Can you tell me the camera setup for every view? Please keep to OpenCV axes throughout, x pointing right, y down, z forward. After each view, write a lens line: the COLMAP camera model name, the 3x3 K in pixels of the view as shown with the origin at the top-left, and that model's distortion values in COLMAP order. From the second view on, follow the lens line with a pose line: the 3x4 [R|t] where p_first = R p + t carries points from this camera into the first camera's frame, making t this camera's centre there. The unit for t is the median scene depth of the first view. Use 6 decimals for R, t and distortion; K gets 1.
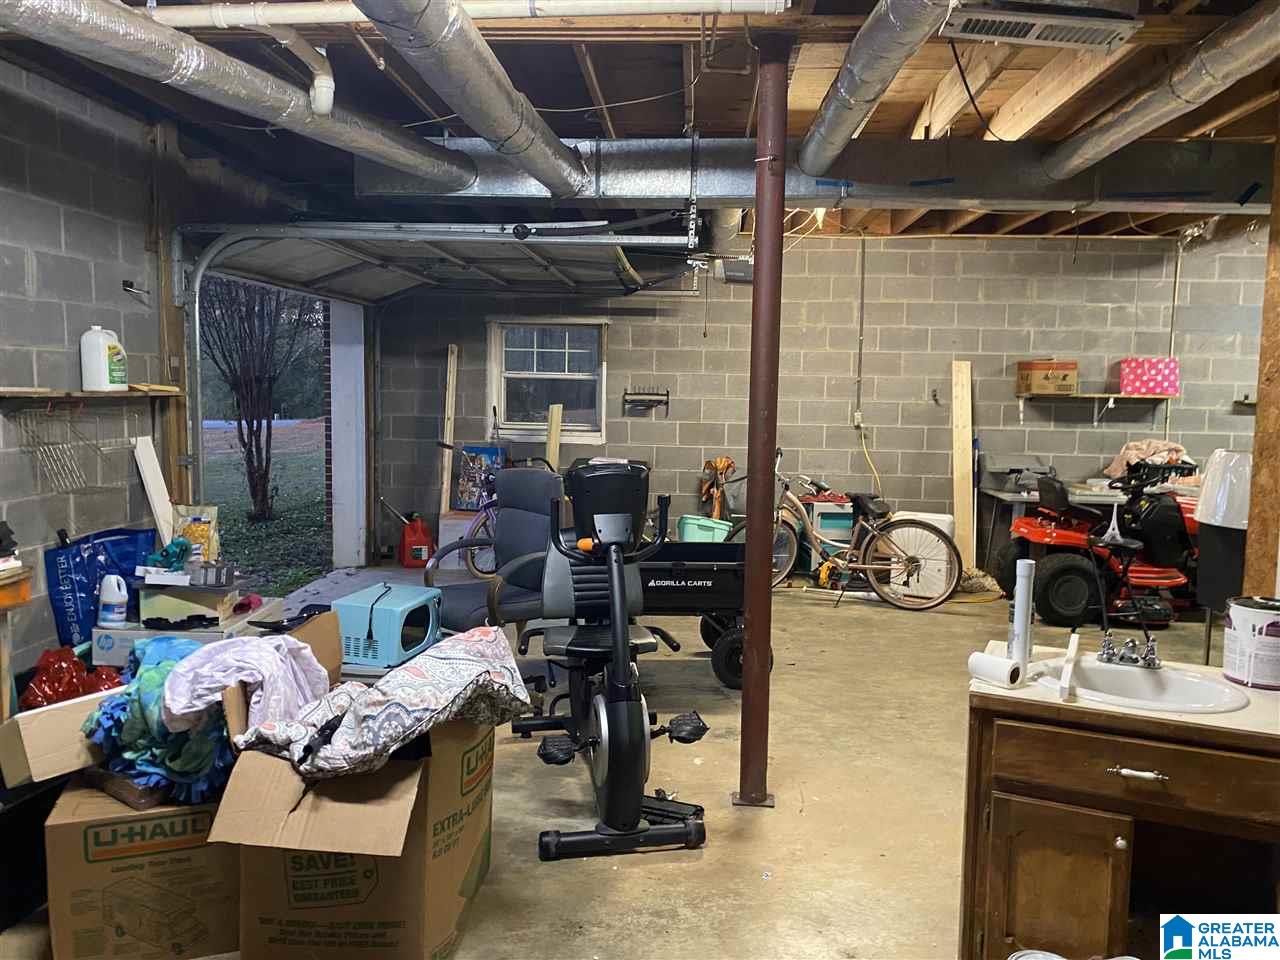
lens RADIAL K [[999.3, 0, 641.9], [0, 999.3, 479.0], [0, 0, 1]] dist [0.037246, -0.044023]
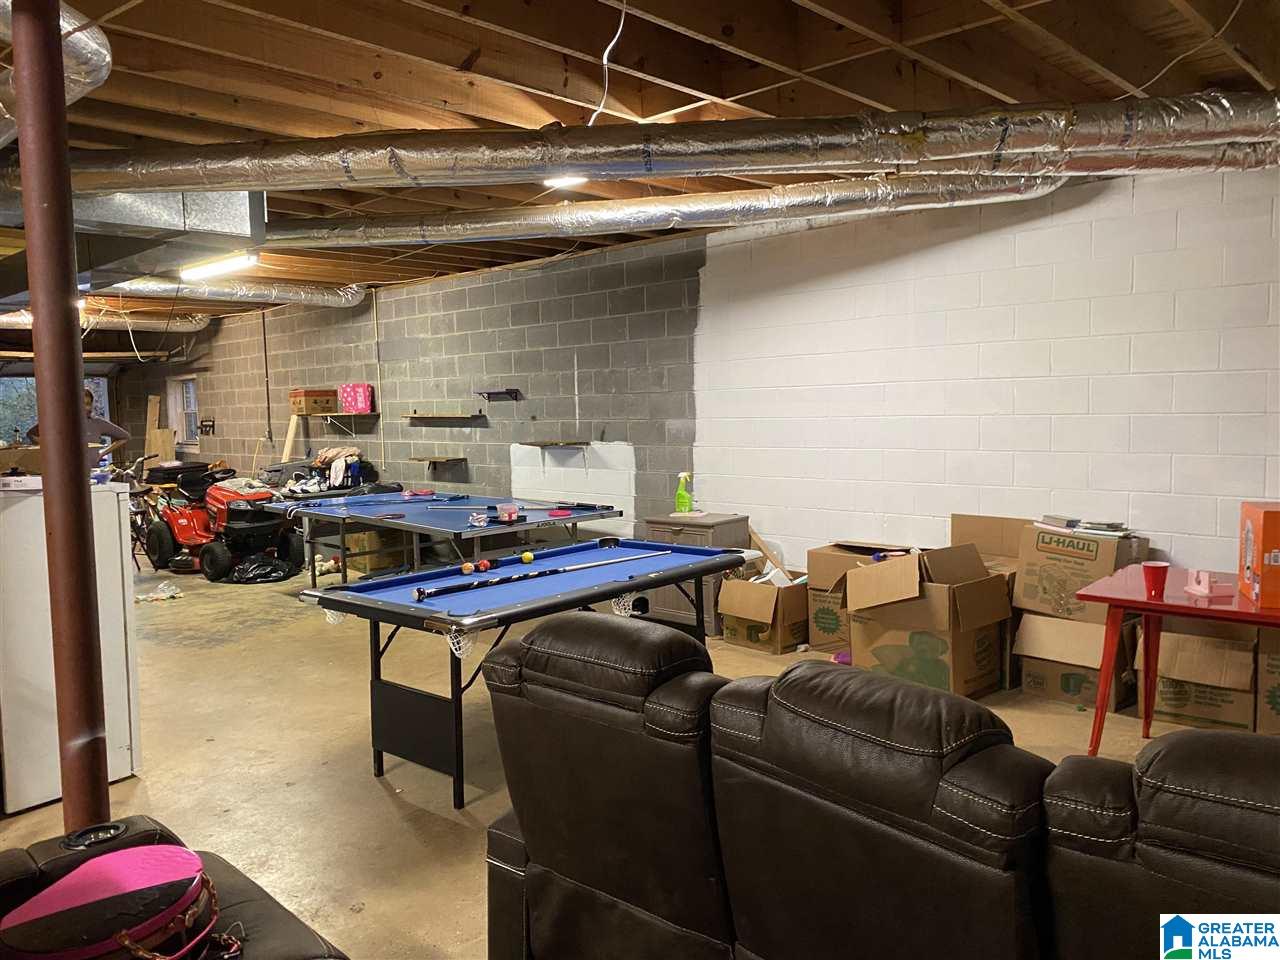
lens RADIAL K [[999.3, 0, 644.4], [0, 999.3, 485.2], [0, 0, 1]] dist [0.037246, -0.044023]
pose [[0.760634, 0.015137, -0.649005, 1.603726], [-0.032268, 0.999374, -0.014509, 0.017357], [0.648379, 0.031978, 0.760646, 0.251650]]
